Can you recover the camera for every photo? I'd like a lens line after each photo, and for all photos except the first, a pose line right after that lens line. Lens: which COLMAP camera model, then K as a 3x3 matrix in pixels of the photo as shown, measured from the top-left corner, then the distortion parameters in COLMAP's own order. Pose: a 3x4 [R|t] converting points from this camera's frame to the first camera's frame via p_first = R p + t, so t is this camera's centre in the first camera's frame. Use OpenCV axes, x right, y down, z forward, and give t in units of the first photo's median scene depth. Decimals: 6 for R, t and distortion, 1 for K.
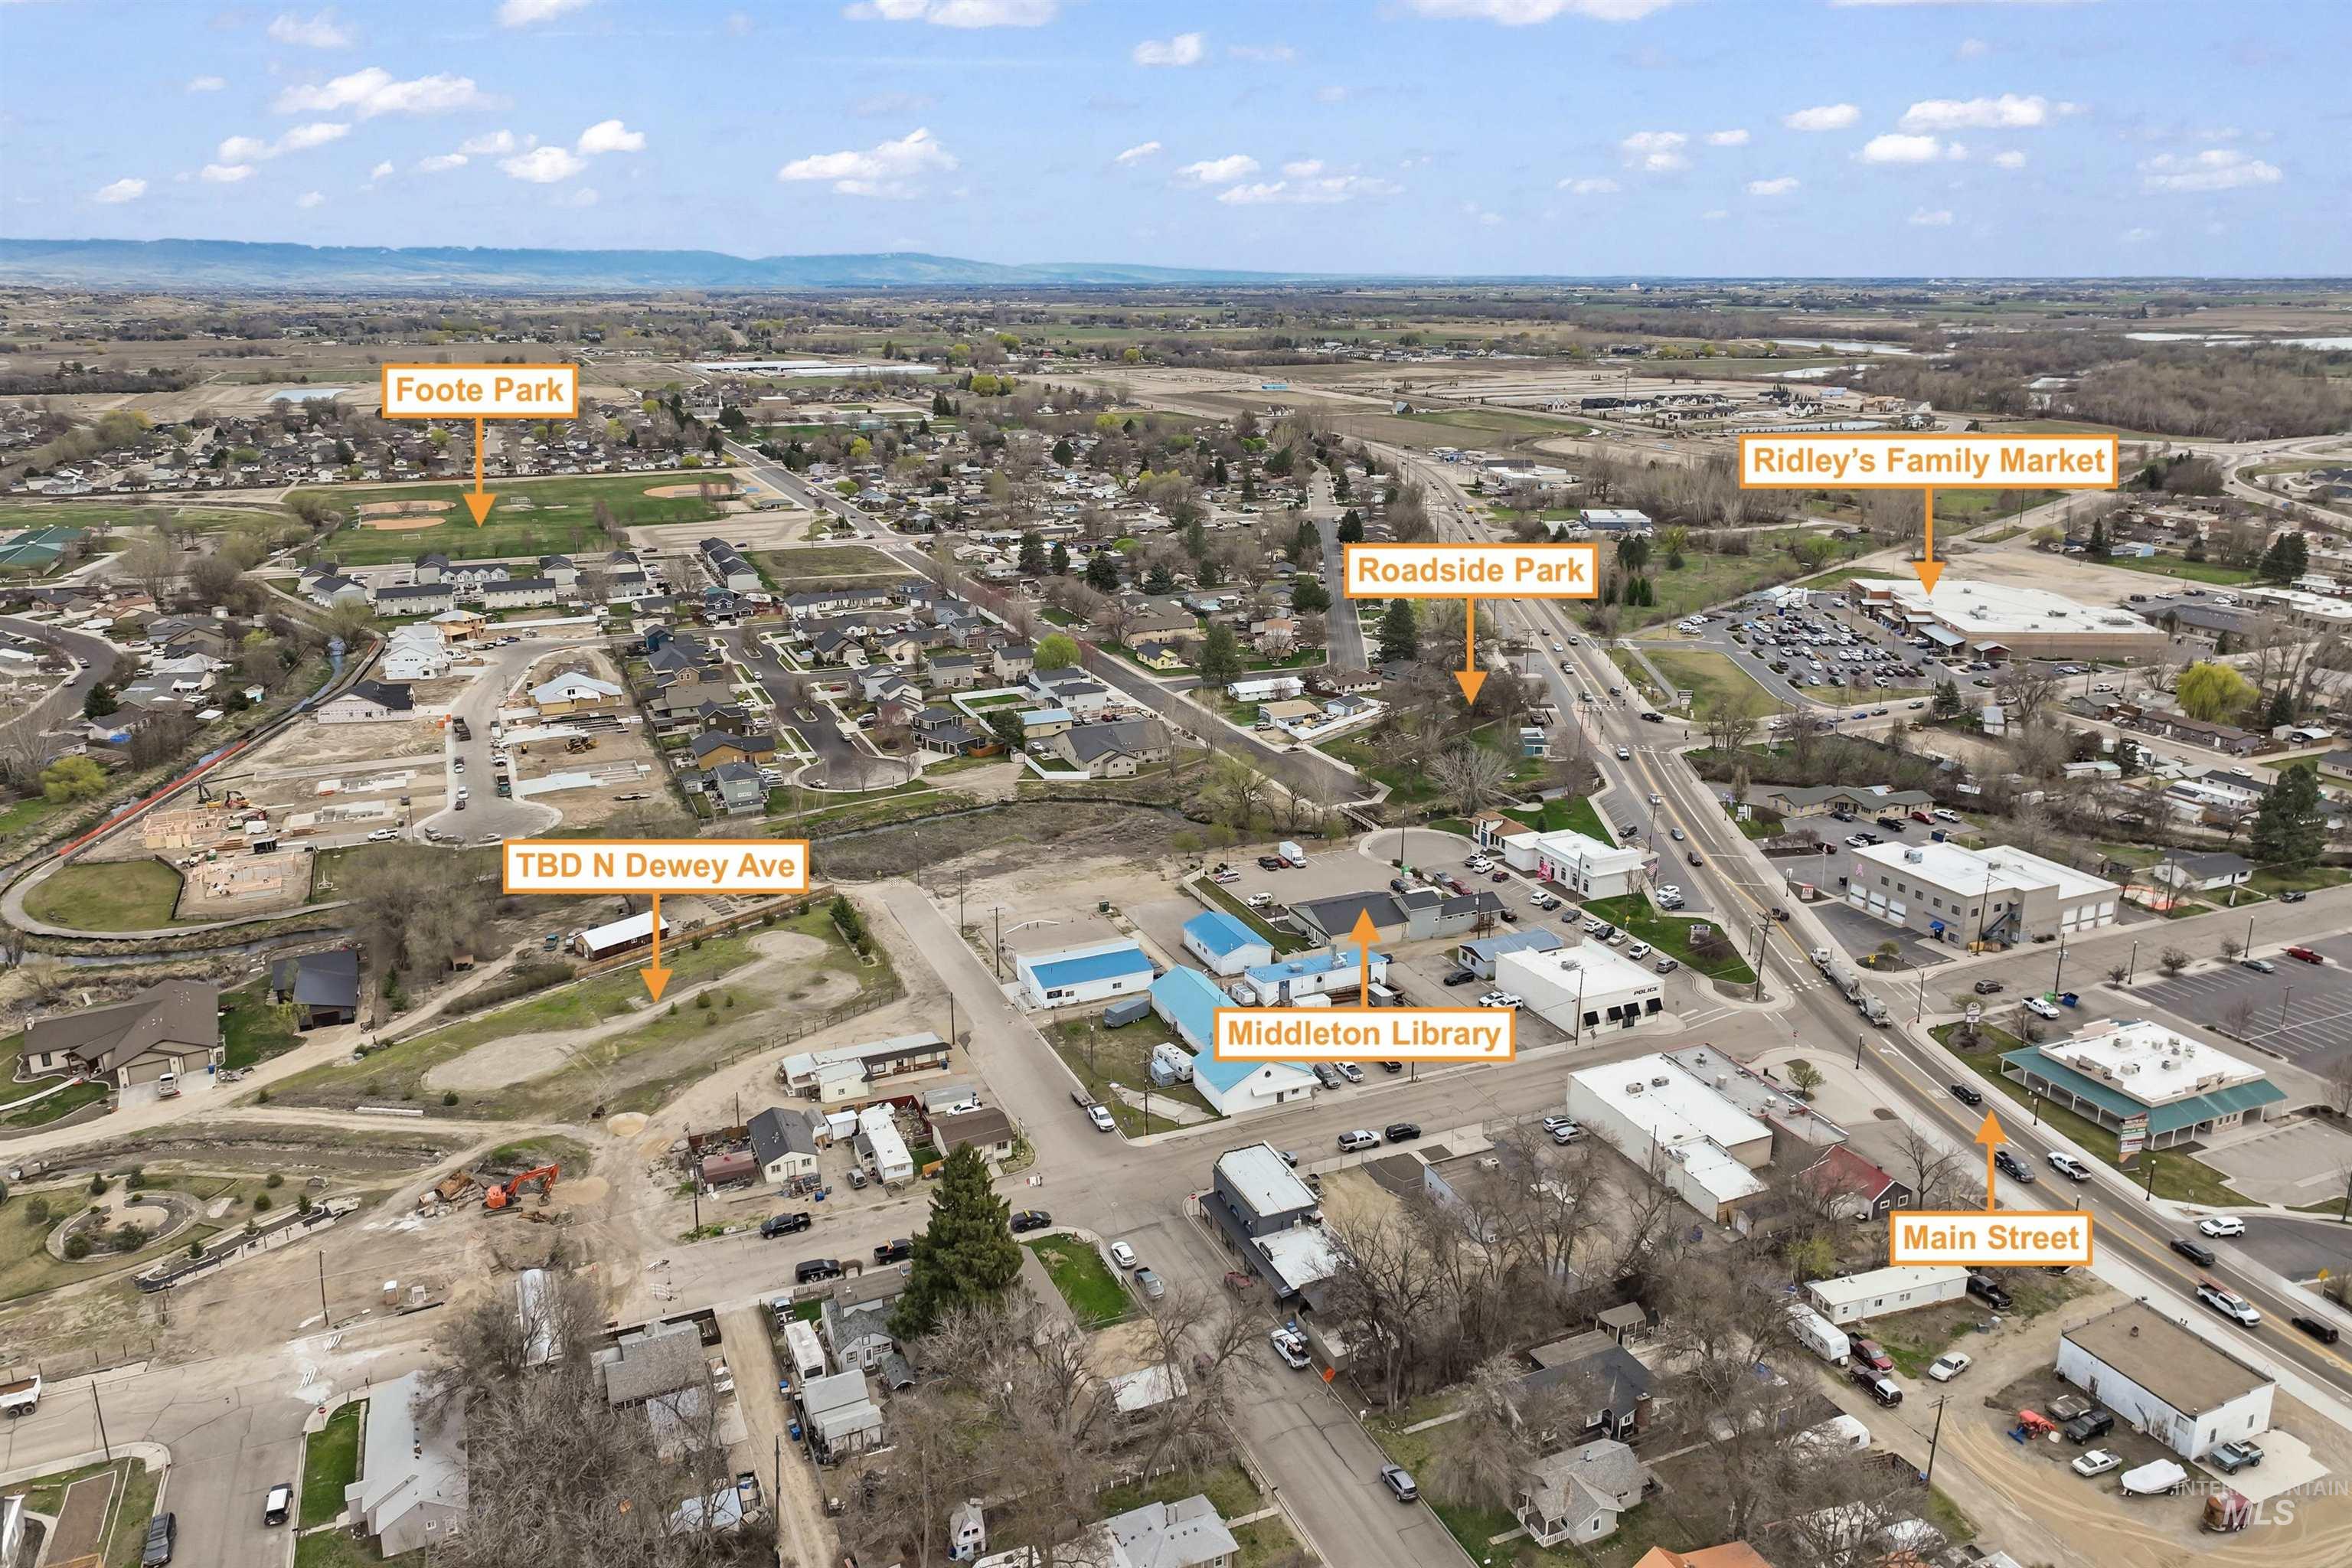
lens RADIAL K [[1607.3, 0, 1192.2], [0, 1607.3, 776.1], [0, 0, 1]] dist [0.009057, -0.000037]
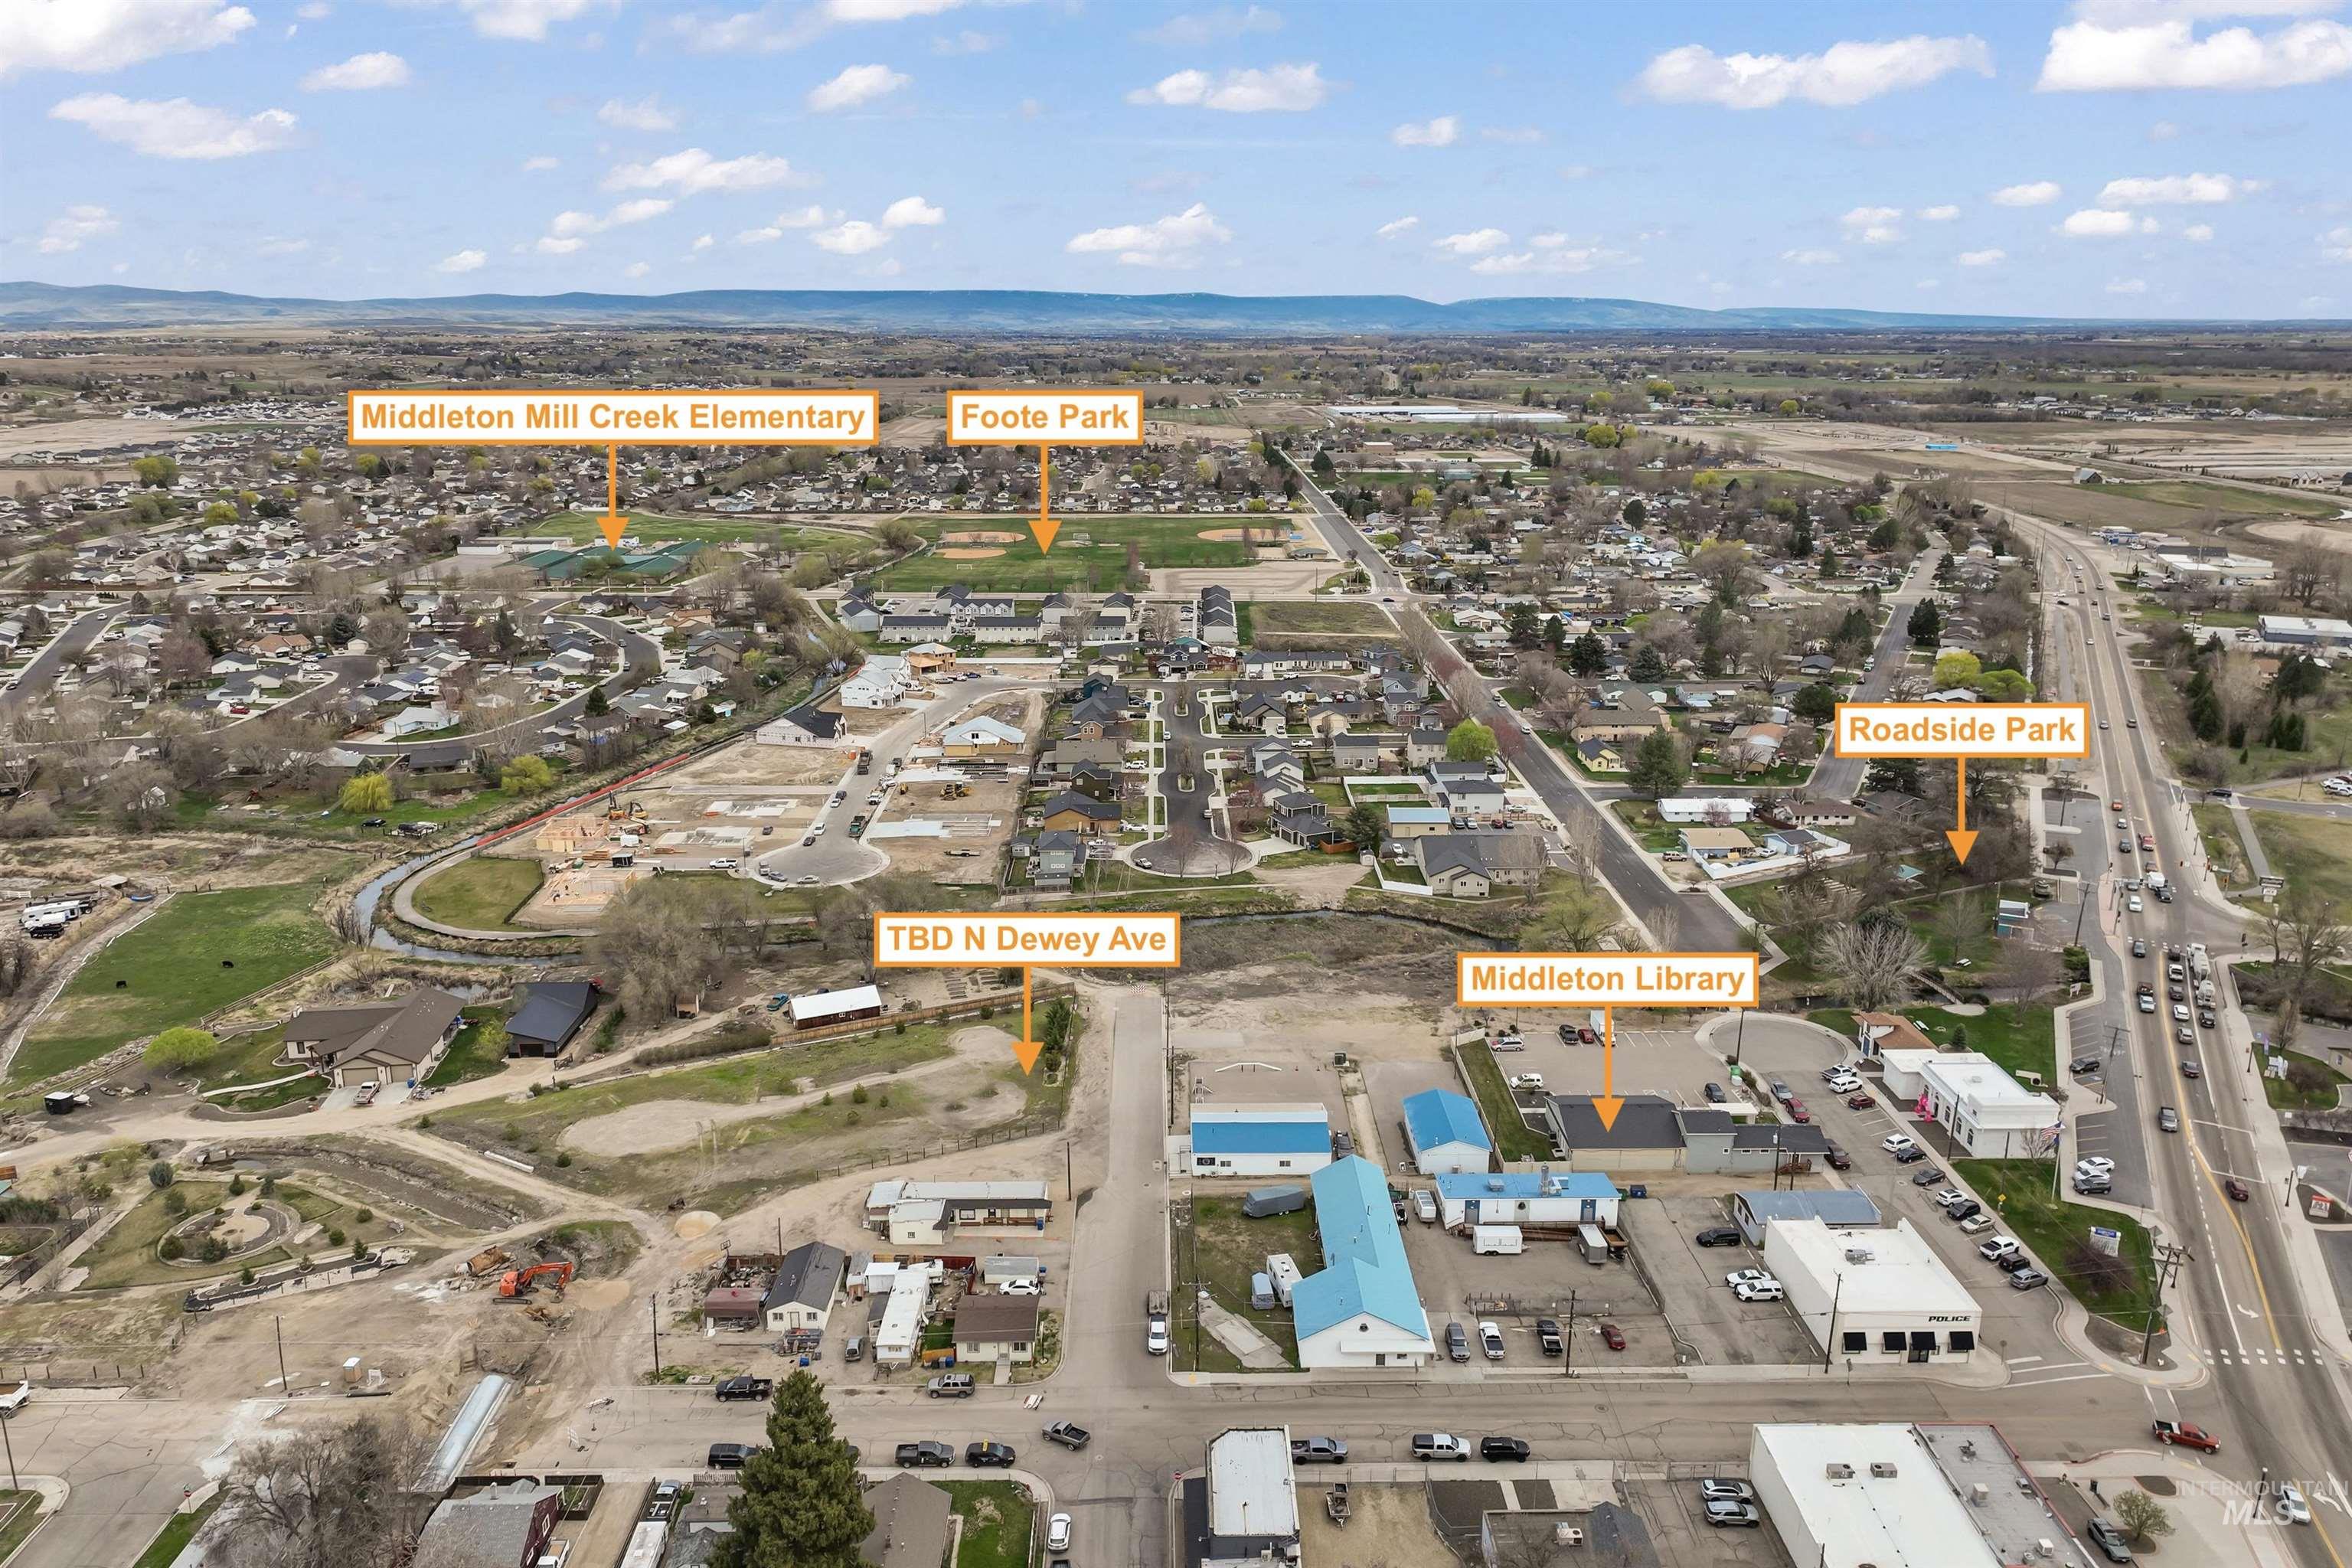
lens RADIAL K [[1630.8, 0, 1201.8], [0, 1630.8, 796.8], [0, 0, 1]] dist [0.002286, 0.006406]
pose [[0.922013, 0.109893, -0.371235, 0.169305], [-0.116265, 0.993204, 0.005249, -0.048692], [0.369290, 0.038322, 0.928524, 0.147395]]
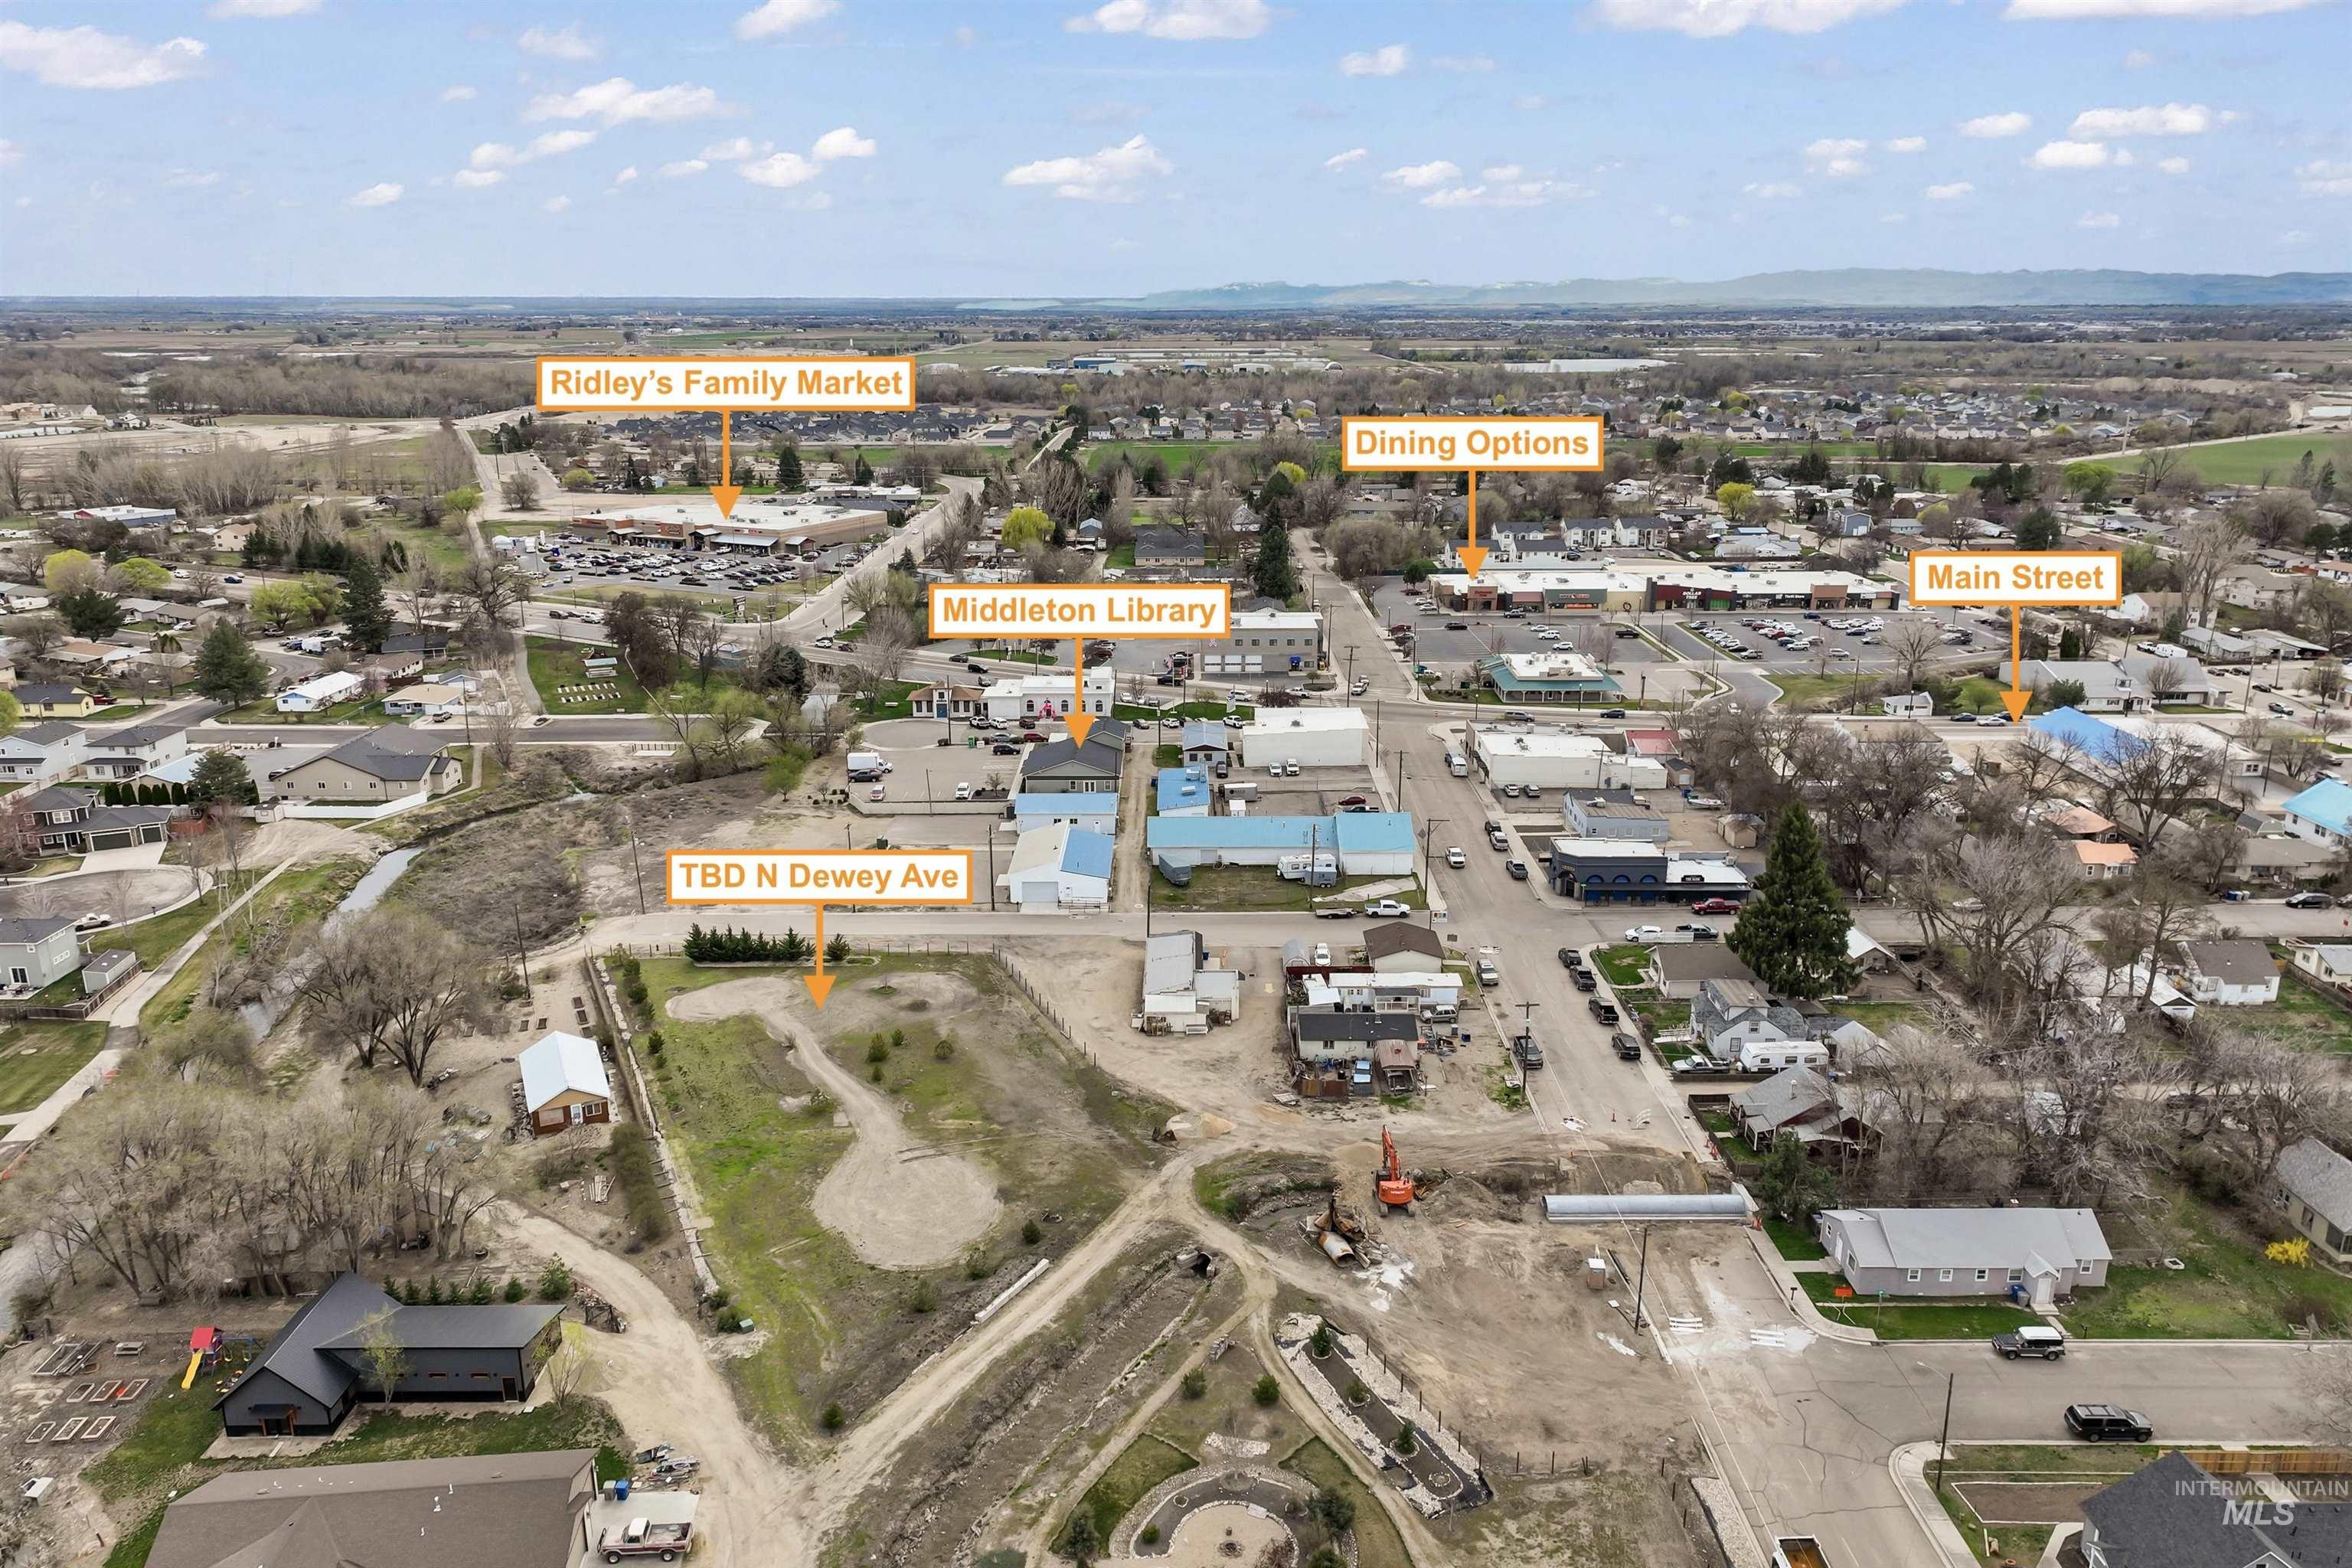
lens RADIAL K [[1649.8, 0, 1171.6], [0, 1649.8, 748.5], [0, 0, 1]] dist [0.002136, 0.010592]
pose [[0.415399, -0.234312, 0.878943, -0.661942], [0.267857, 0.954922, 0.127974, -0.030020], [-0.869308, 0.182271, 0.459435, 0.437823]]
